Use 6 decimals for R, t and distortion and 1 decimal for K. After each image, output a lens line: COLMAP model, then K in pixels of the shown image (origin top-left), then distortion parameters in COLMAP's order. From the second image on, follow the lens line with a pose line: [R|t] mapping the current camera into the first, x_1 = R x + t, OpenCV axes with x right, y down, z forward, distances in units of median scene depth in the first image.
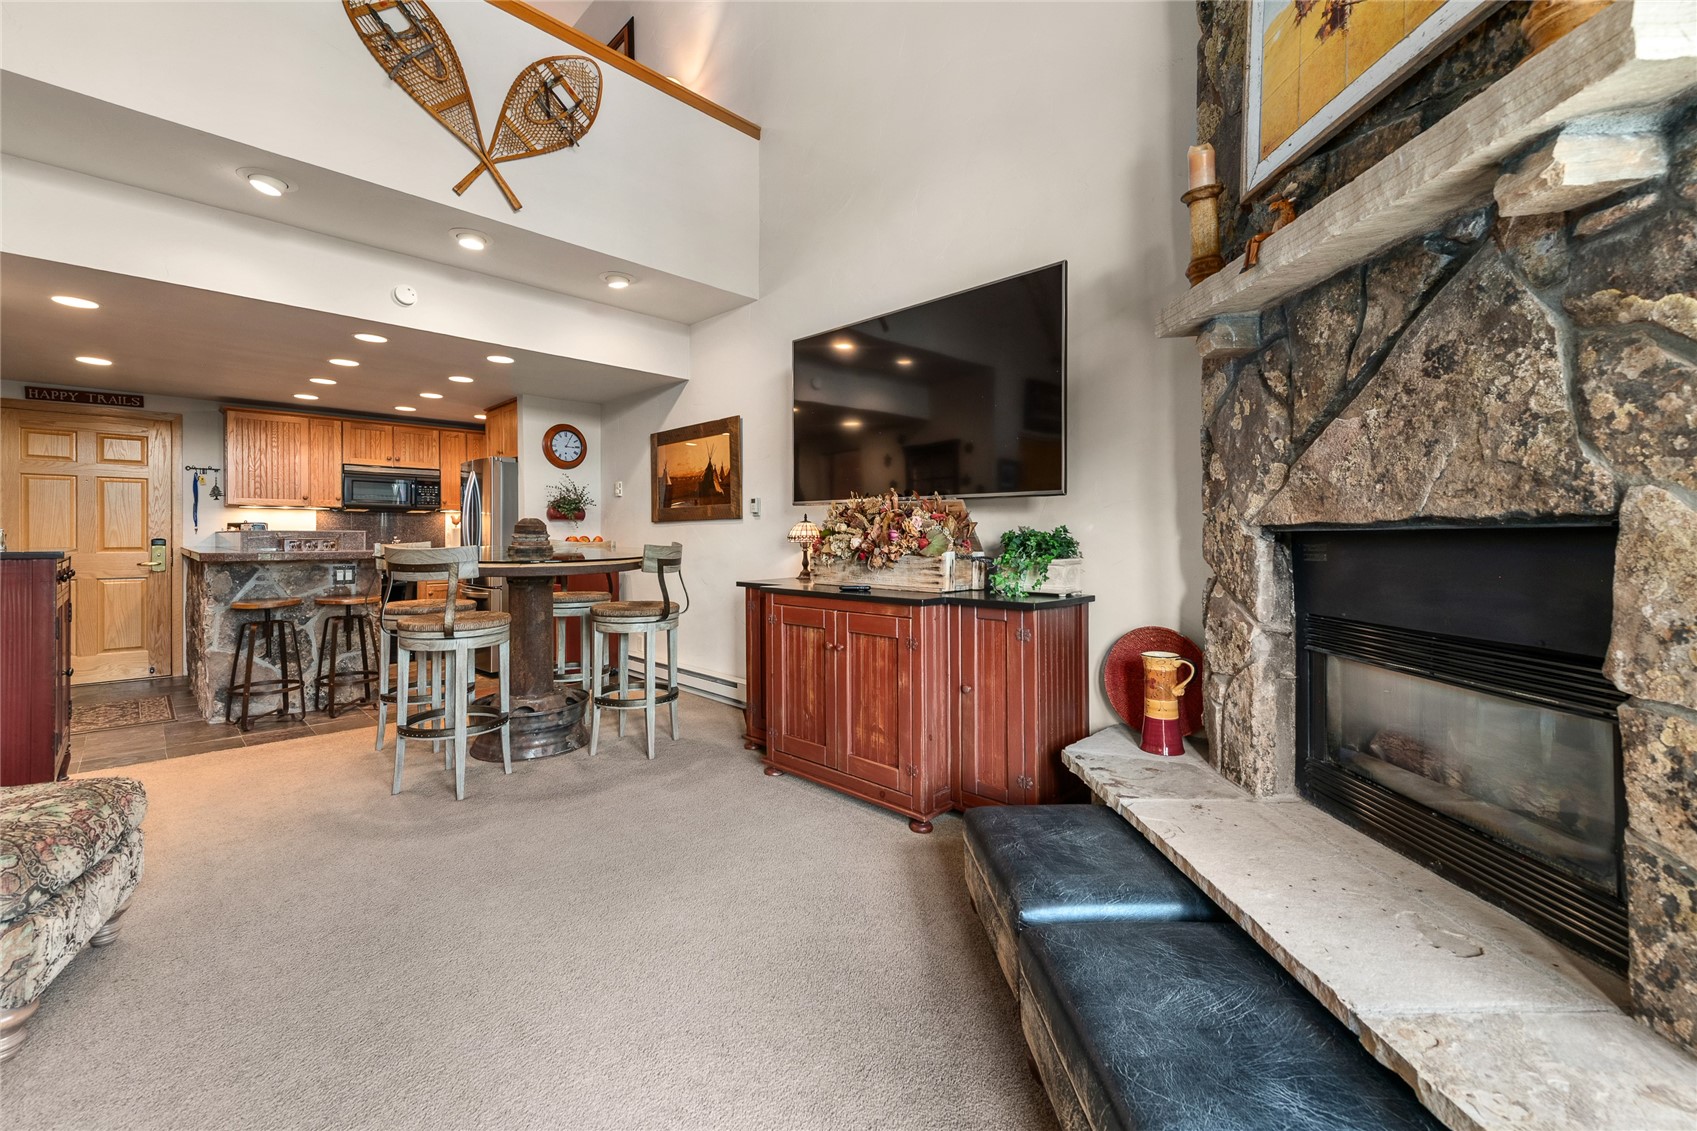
lens RADIAL K [[694.6, 0, 824.3], [0, 694.6, 536.5], [0, 0, 1]] dist [0.019247, -0.005494]
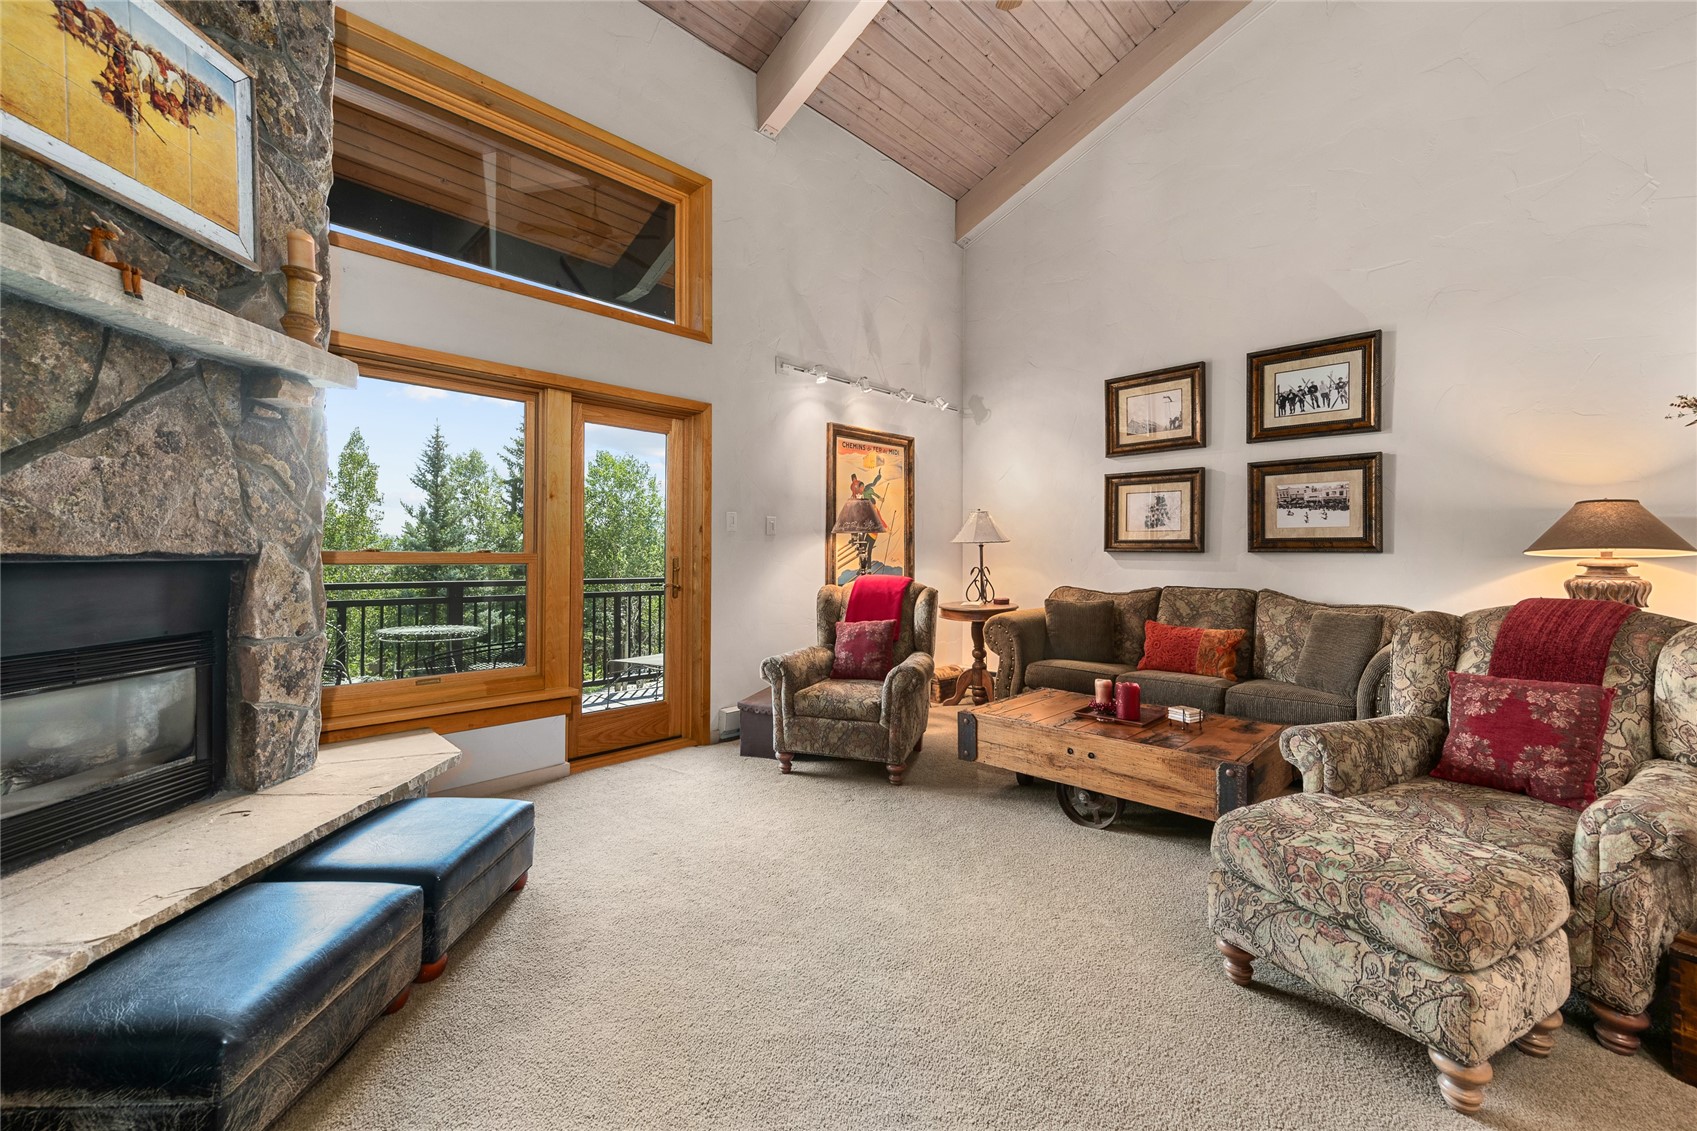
lens RADIAL K [[679.6, 0, 846.6], [0, 679.6, 552.0], [0, 0, 1]] dist [0.013587, -0.003359]
pose [[-0.999878, -0.005404, -0.014662, -0.242566], [-0.005325, 0.999971, -0.005424, -0.015190], [0.014691, -0.005345, -0.999878, 1.256430]]
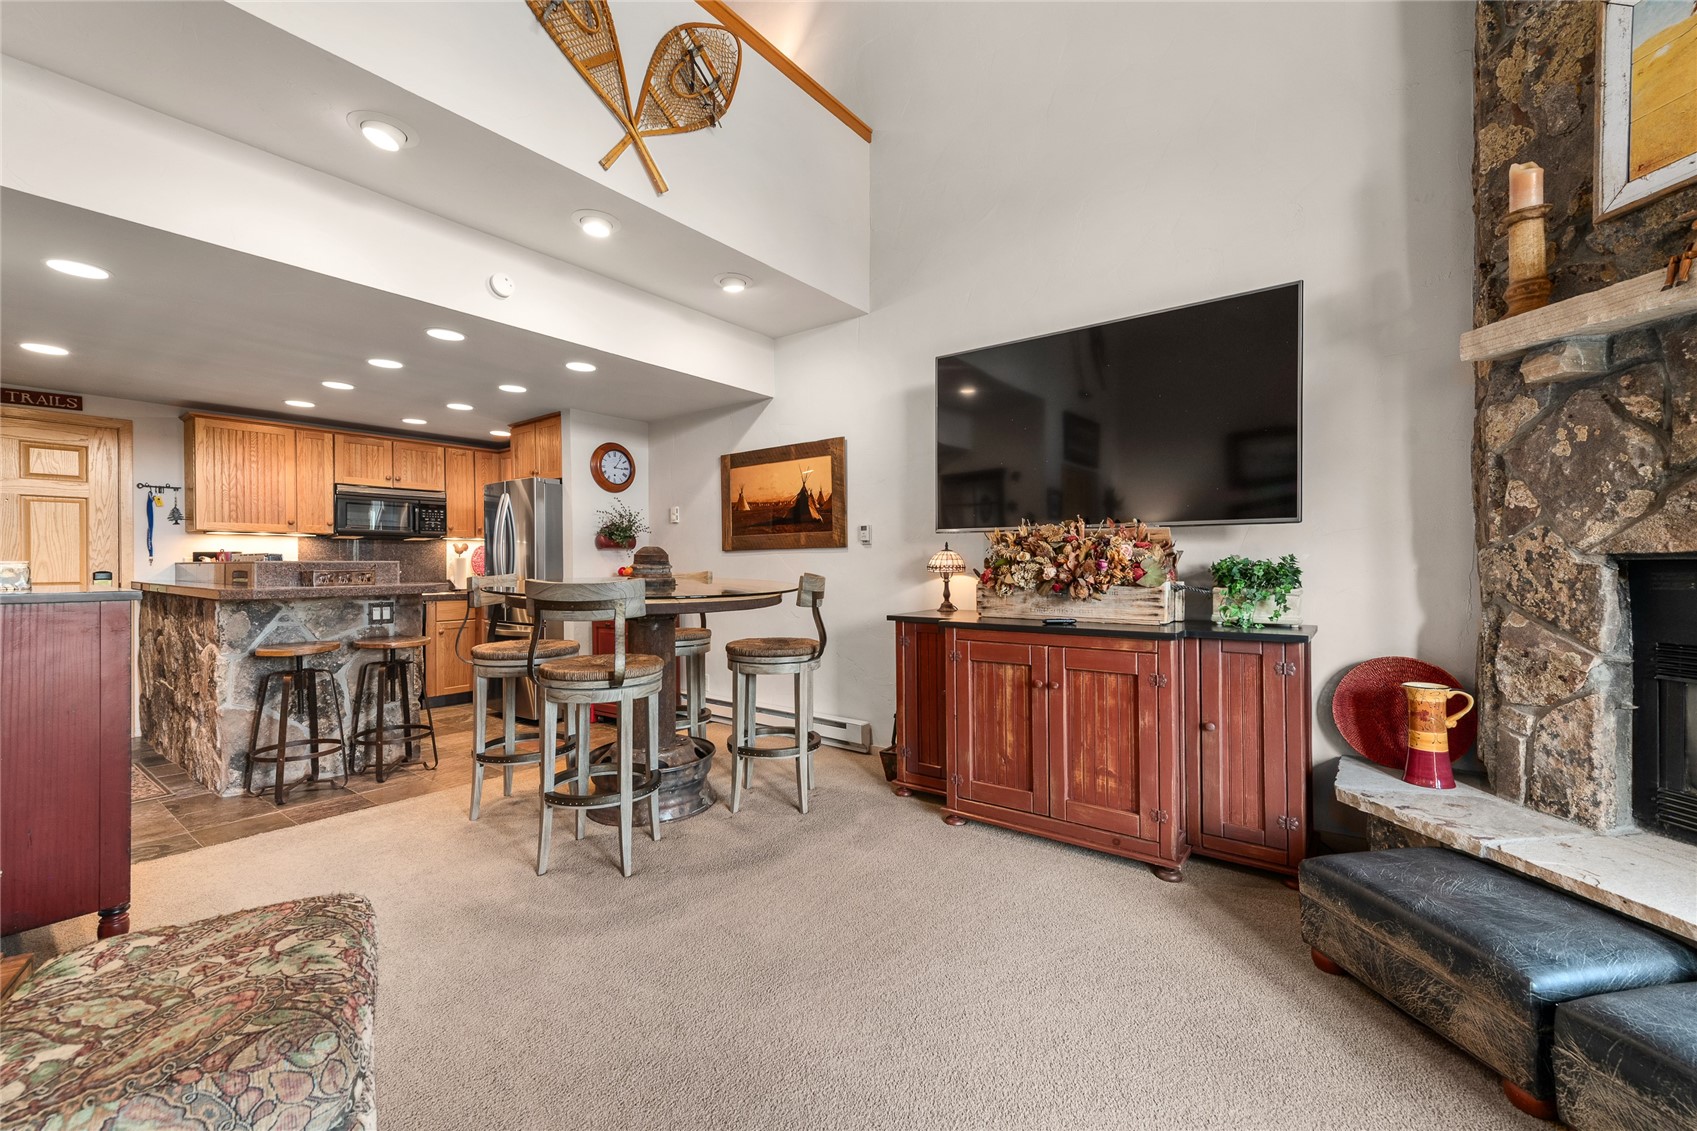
lens RADIAL K [[688.6, 0, 854.9], [0, 688.6, 565.6], [0, 0, 1]] dist [0.016414, -0.003505]
pose [[0.989018, -0.003770, 0.147746, -0.413245], [0.003641, 0.999993, 0.001146, -0.003155], [-0.147749, -0.000596, 0.989025, 0.137650]]
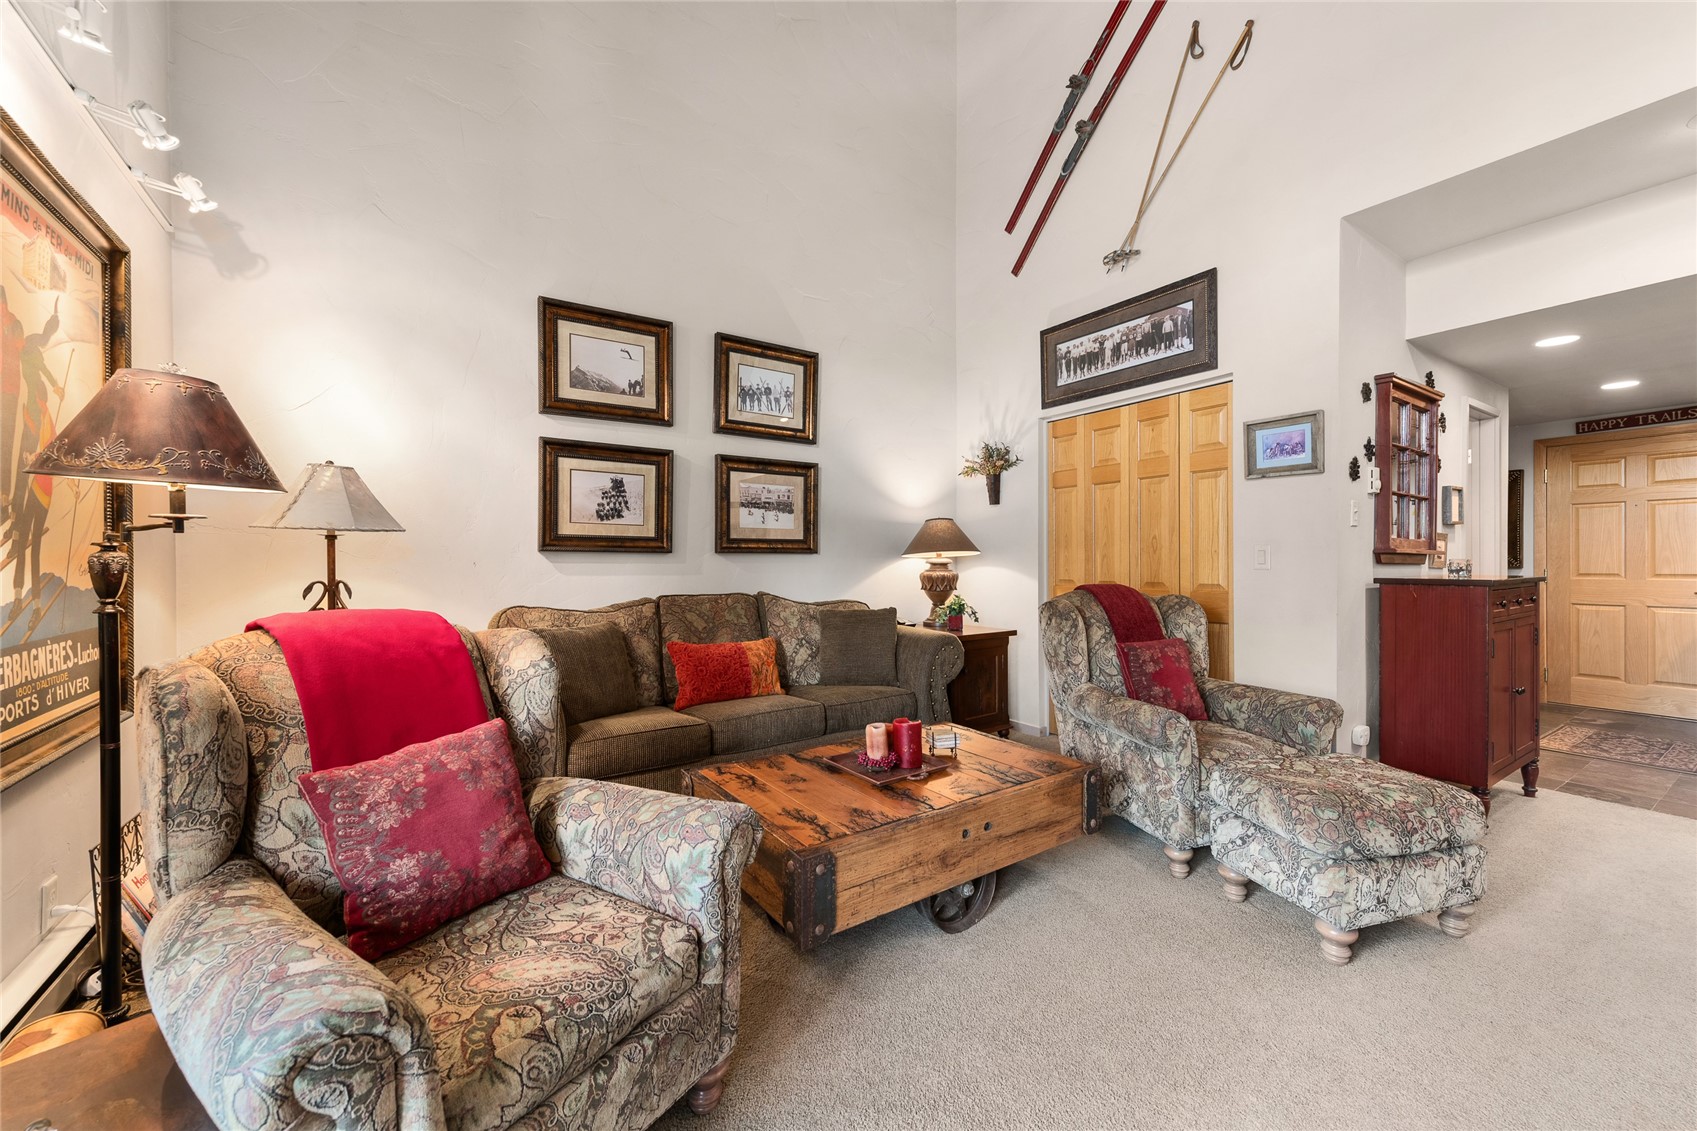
lens RADIAL K [[662.8, 0, 848.5], [0, 662.8, 565.5], [0, 0, 1]] dist [0.013237, -0.000256]
pose [[-0.177868, 0.007762, -0.984024, 0.134990], [0.002301, 0.999969, 0.007472, -0.011334], [0.984052, -0.000935, -0.177881, 0.180705]]
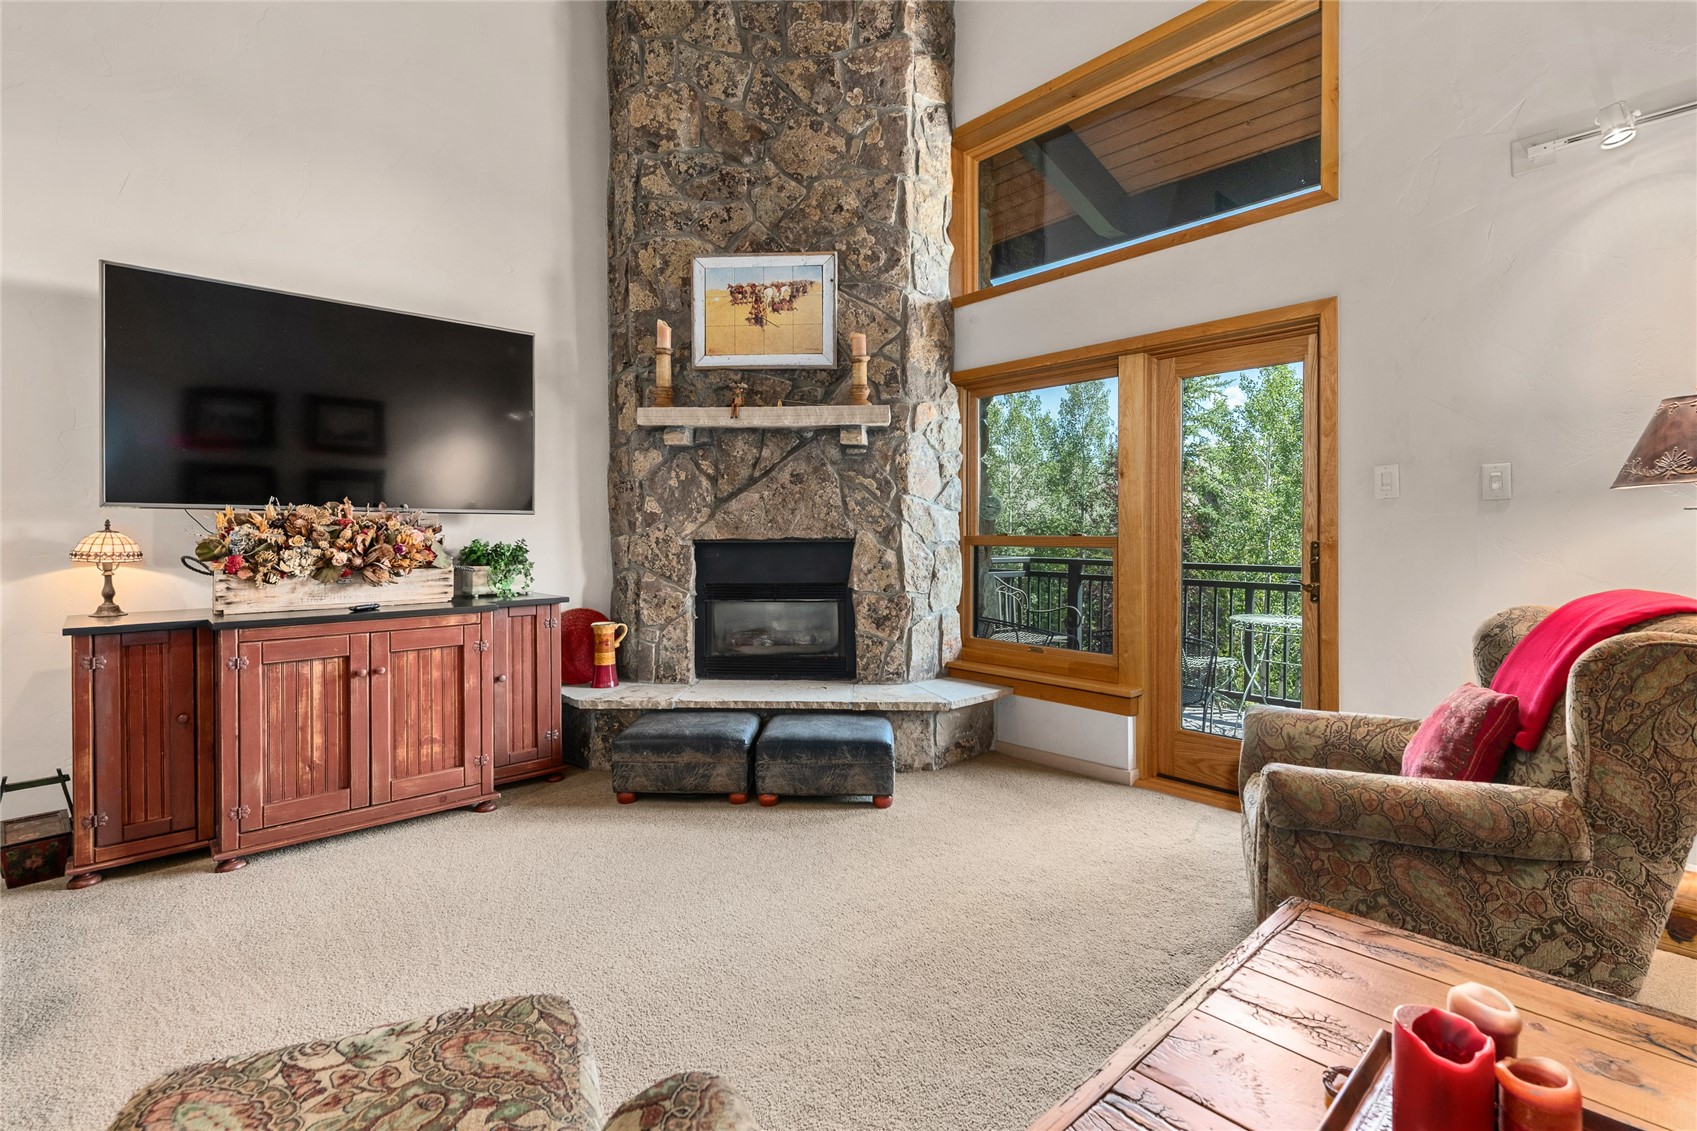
lens RADIAL K [[797.6, 0, 848.9], [0, 797.6, 535.5], [0, 0, 1]] dist [0.015905, -0.000510]
pose [[0.040005, -0.006018, 0.999181, -1.120008], [0.003402, 0.999977, 0.005887, -0.028005], [-0.999194, 0.003163, 0.040025, 0.359129]]
